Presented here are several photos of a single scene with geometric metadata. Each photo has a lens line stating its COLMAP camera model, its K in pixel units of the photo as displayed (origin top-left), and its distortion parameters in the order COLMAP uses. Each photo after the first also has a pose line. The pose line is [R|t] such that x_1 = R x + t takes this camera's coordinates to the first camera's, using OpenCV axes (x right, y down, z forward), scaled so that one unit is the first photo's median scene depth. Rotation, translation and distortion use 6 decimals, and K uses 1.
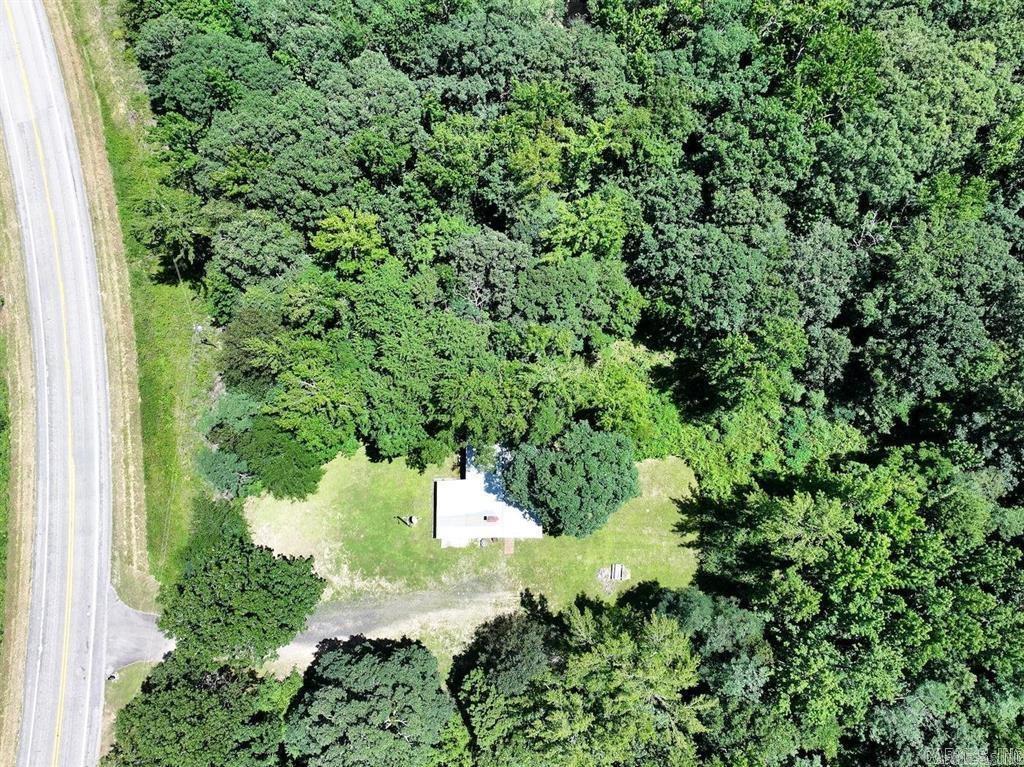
lens RADIAL K [[706.4, 0, 512.0], [0, 706.4, 383.5], [0, 0, 1]] dist [0.001887, -0.000151]
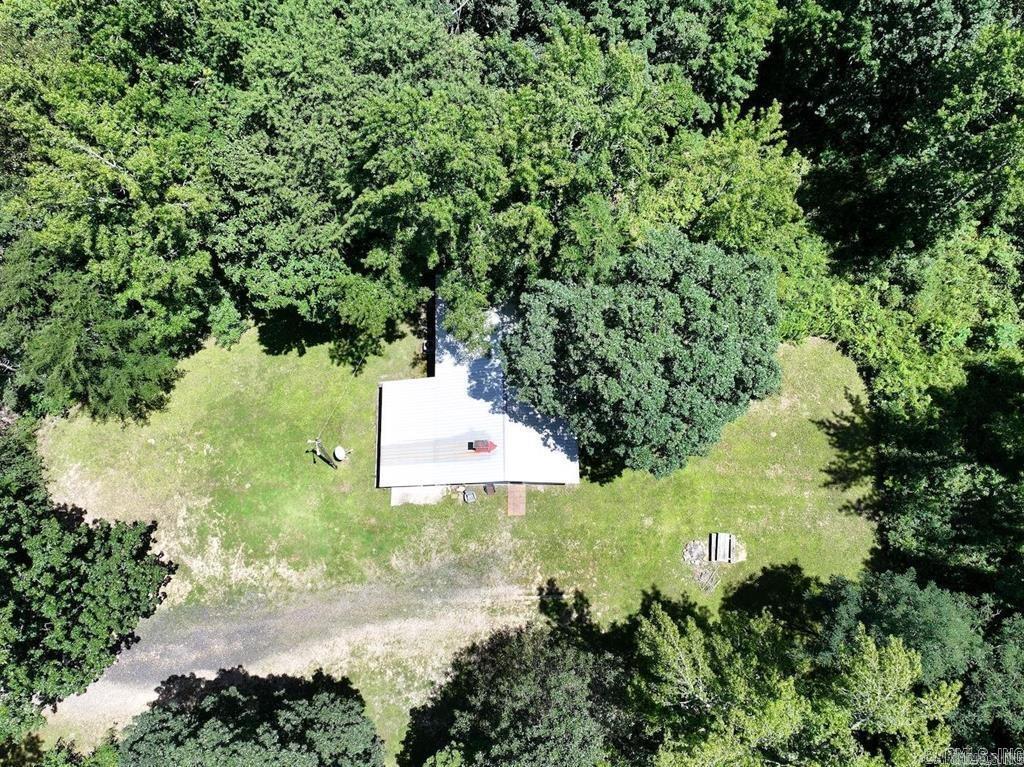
lens RADIAL K [[709.4, 0, 512.0], [0, 709.4, 383.5], [0, 0, 1]] dist [0.003356, 0.001288]
pose [[0.999929, -0.006585, -0.009946, -0.001517], [0.006593, 0.999978, 0.000810, 0.142607], [0.009940, -0.000876, 0.999950, 0.468050]]
